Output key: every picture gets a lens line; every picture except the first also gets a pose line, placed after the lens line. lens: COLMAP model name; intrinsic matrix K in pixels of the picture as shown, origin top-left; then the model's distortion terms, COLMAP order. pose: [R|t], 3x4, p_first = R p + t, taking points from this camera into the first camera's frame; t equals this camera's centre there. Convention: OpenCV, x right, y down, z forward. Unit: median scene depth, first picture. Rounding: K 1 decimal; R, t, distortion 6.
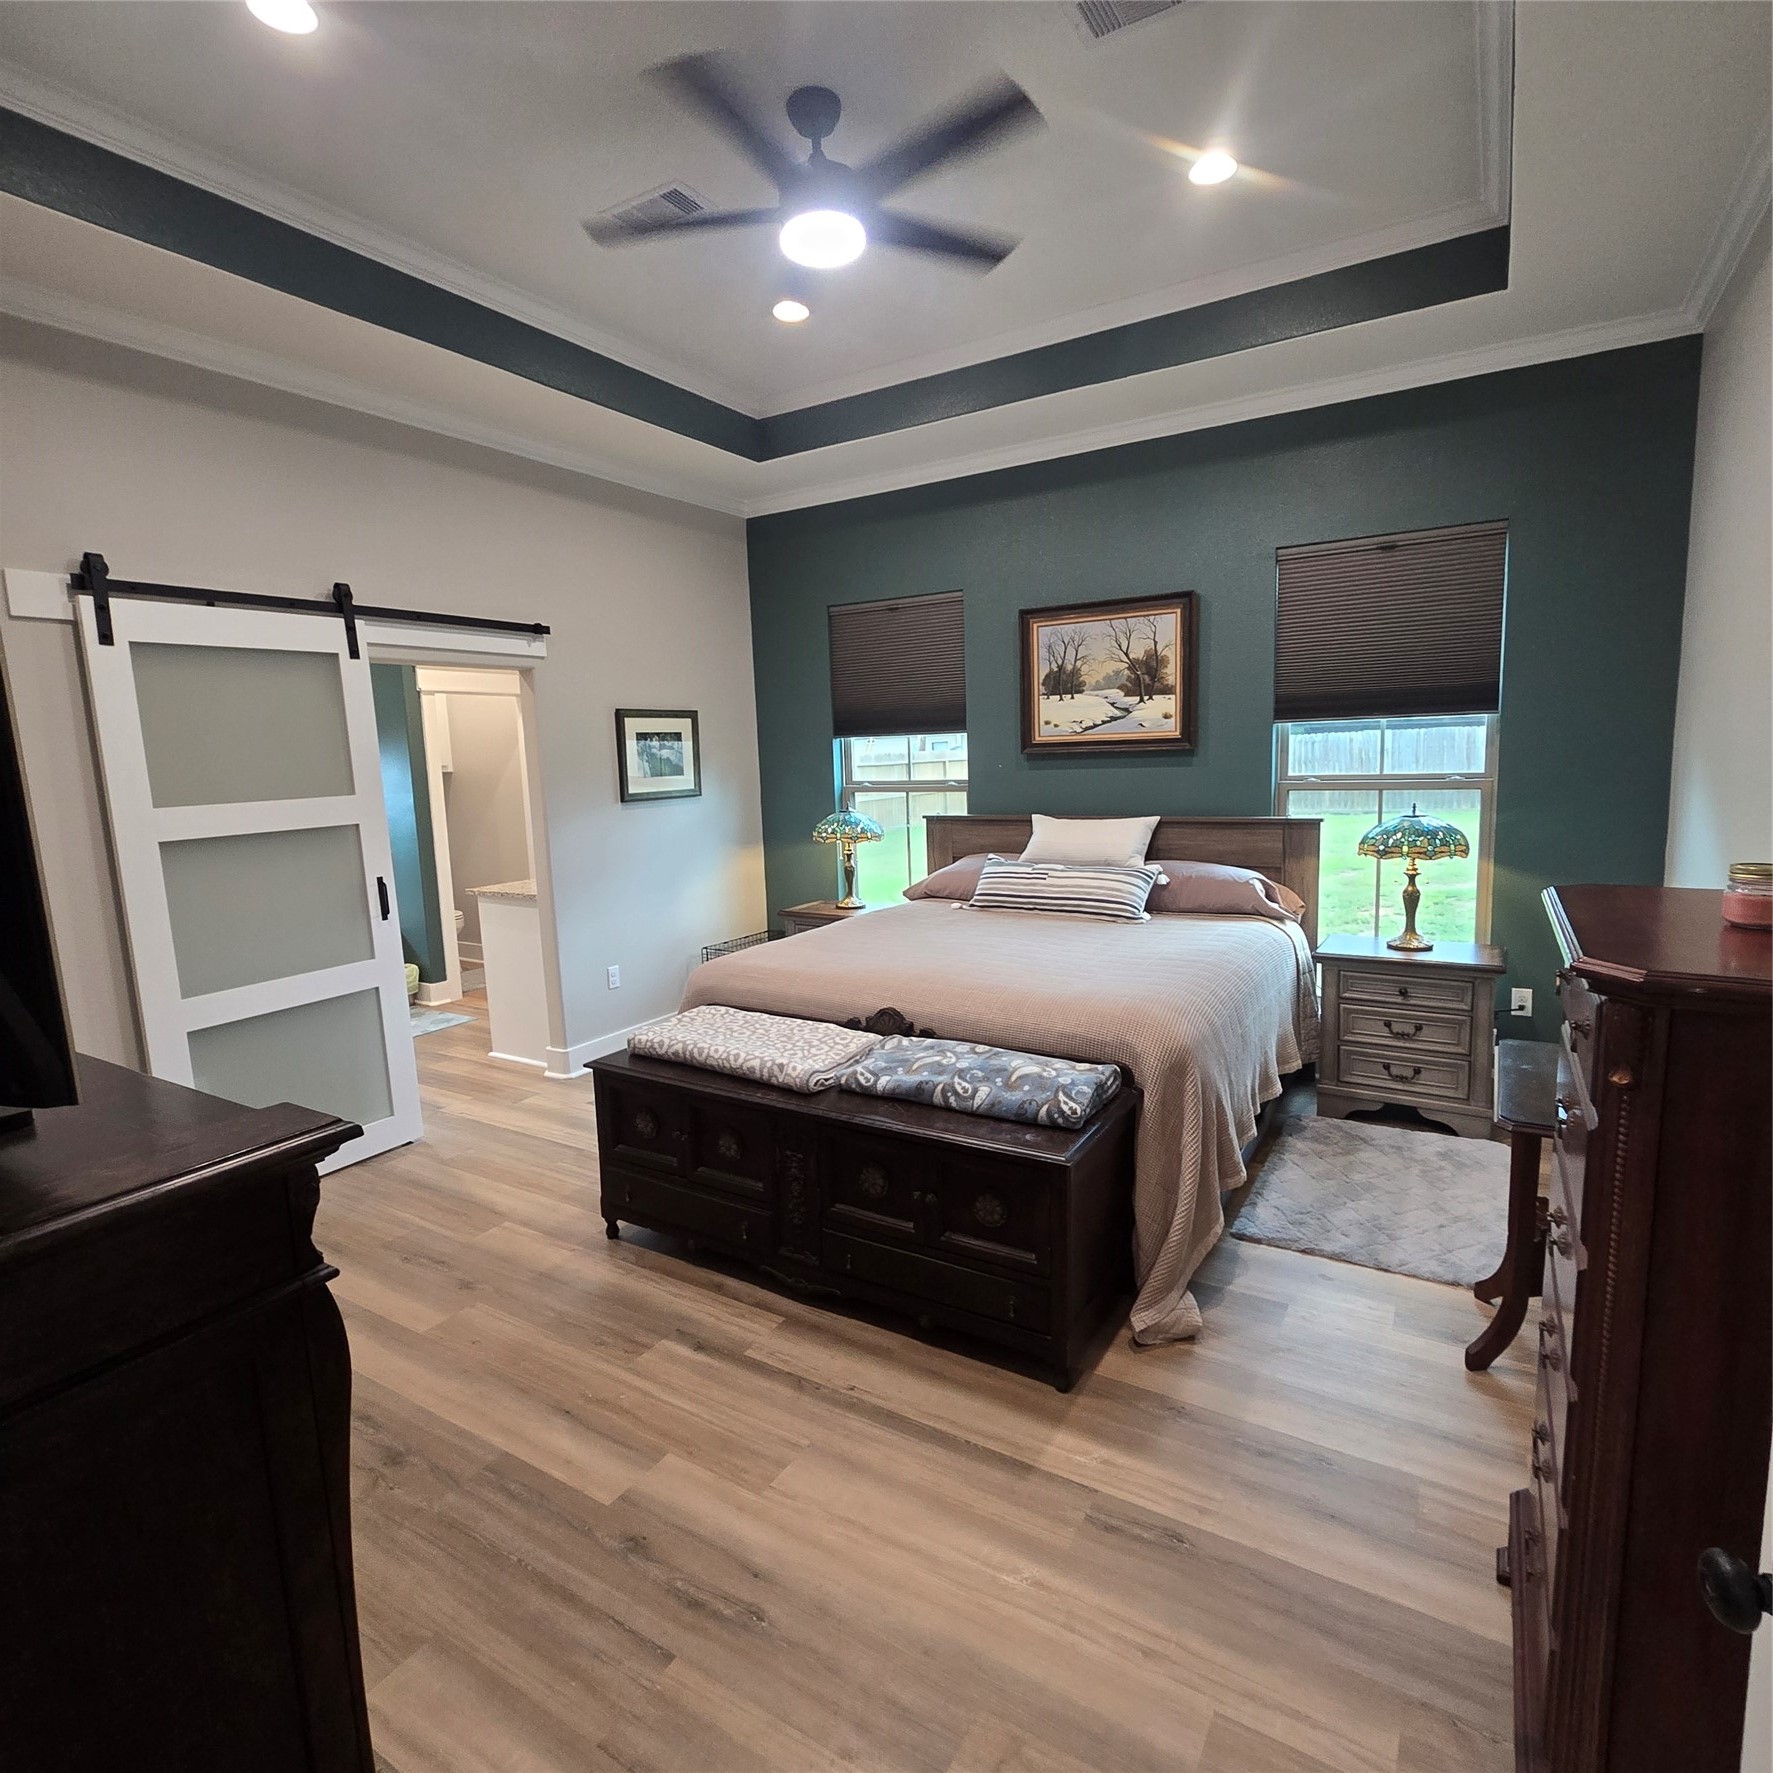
lens RADIAL K [[967.0, 0, 894.0], [0, 967.0, 881.0], [0, 0, 1]] dist [-0.002279, -0.000059]
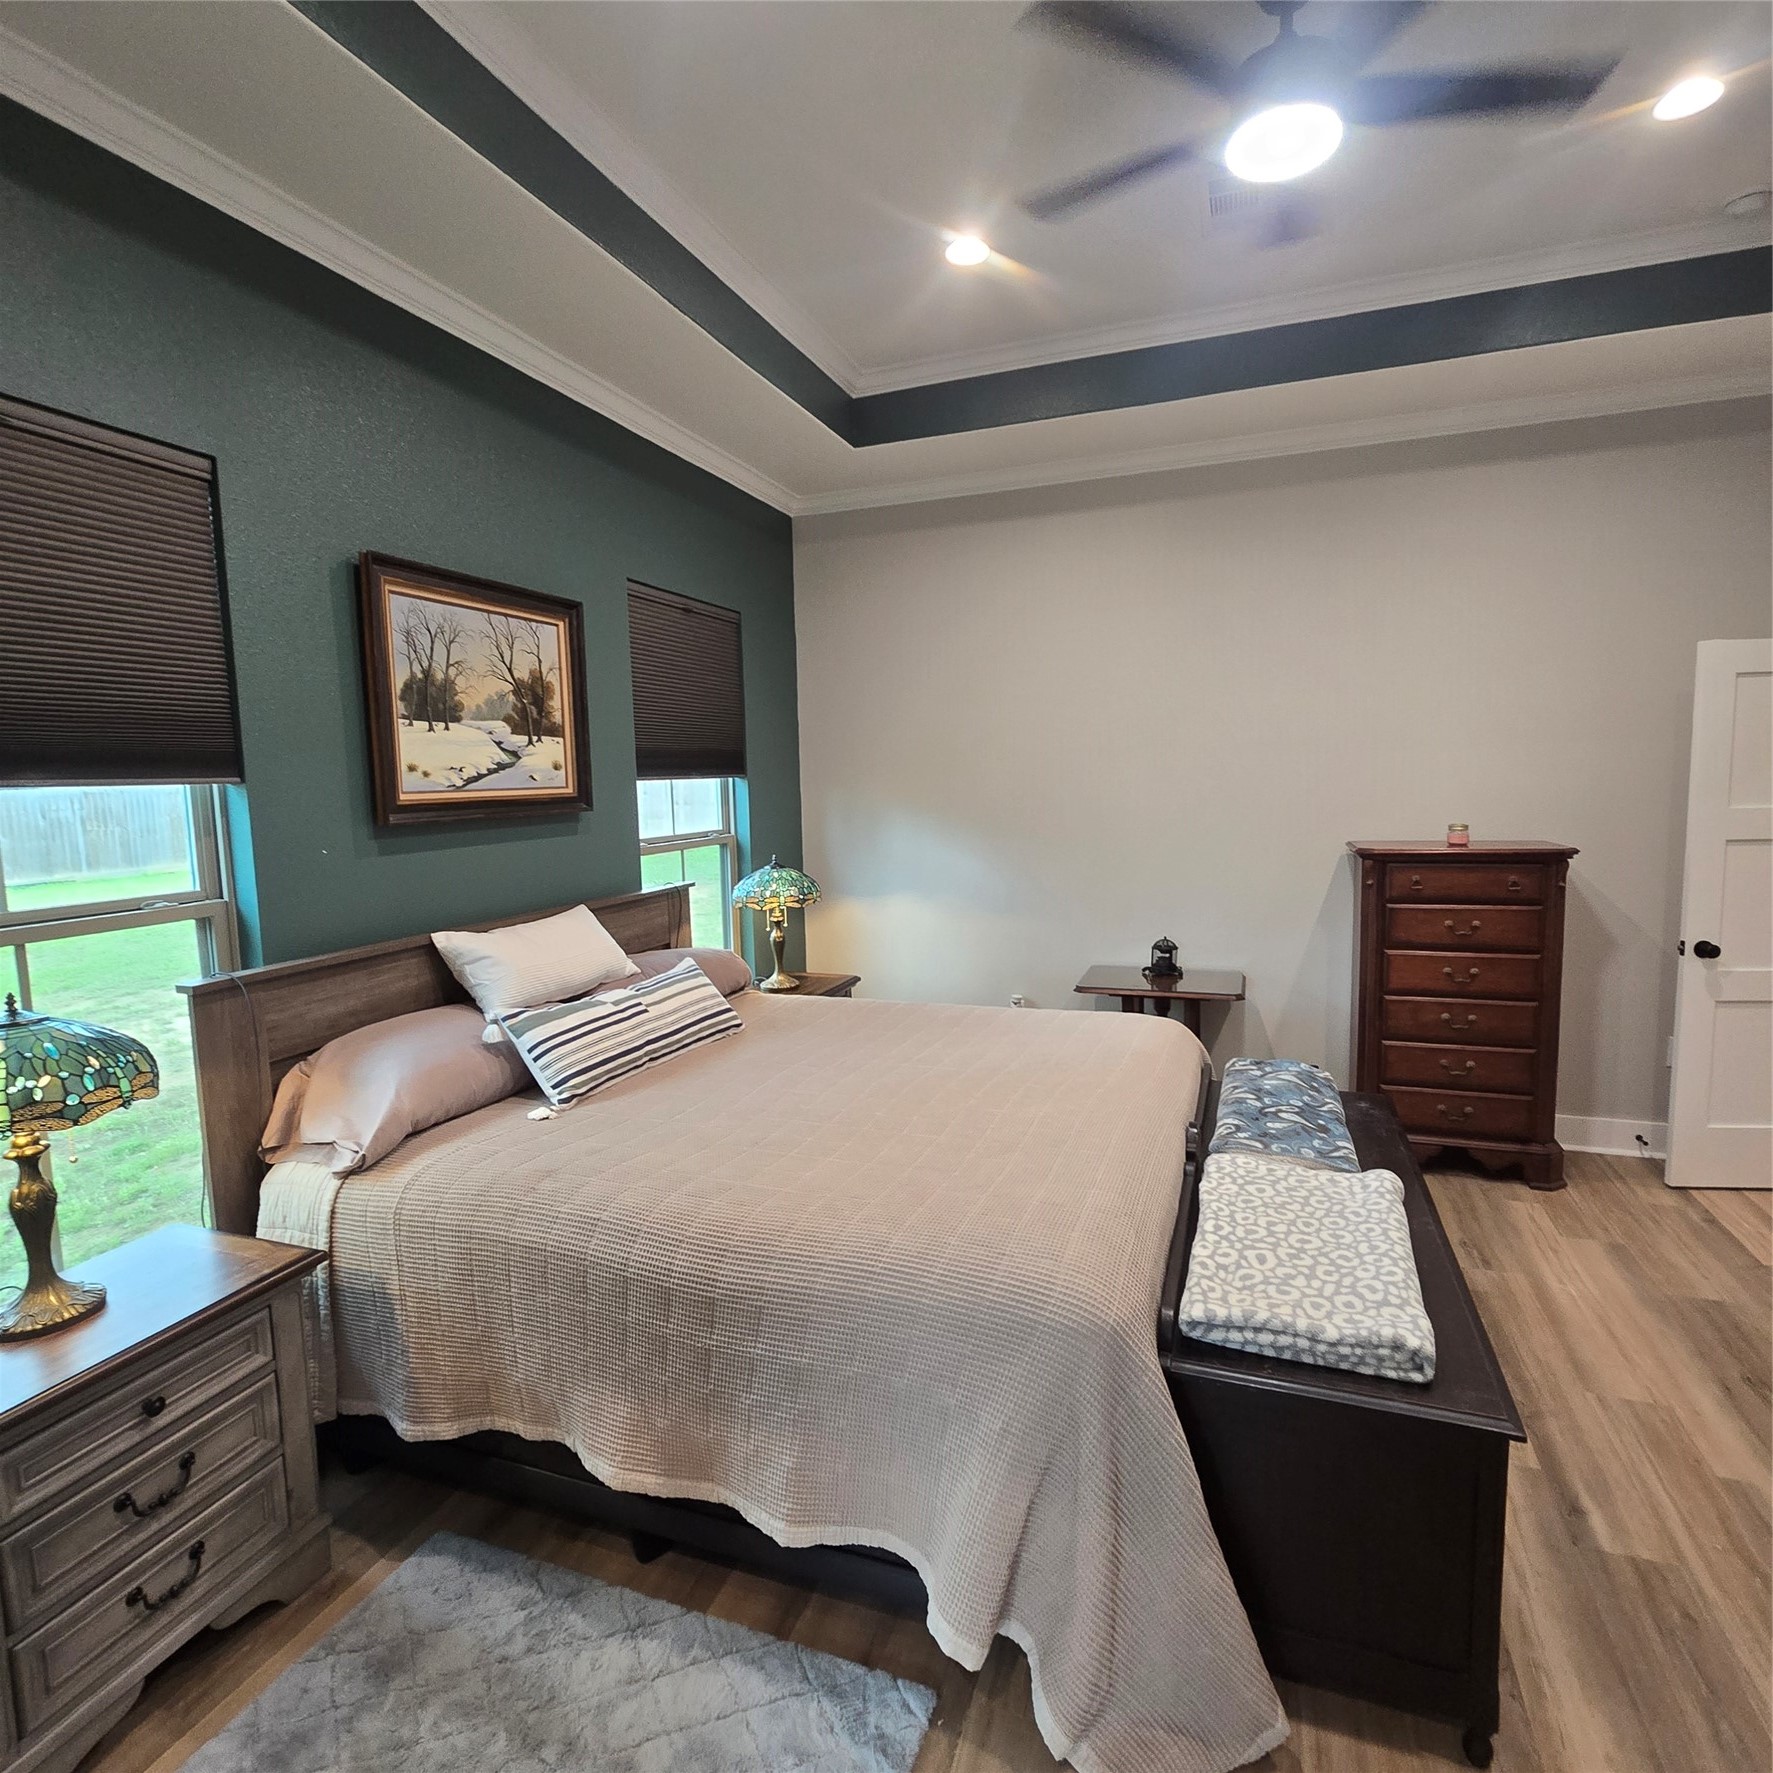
lens RADIAL K [[988.6, 0, 885.3], [0, 988.6, 882.9], [0, 0, 1]] dist [-0.000747, -0.000061]
pose [[-0.192507, -0.065871, 0.979082, -0.477700], [0.167216, 0.980950, 0.098874, -0.114937], [-0.966944, 0.182752, -0.177825, 0.890789]]
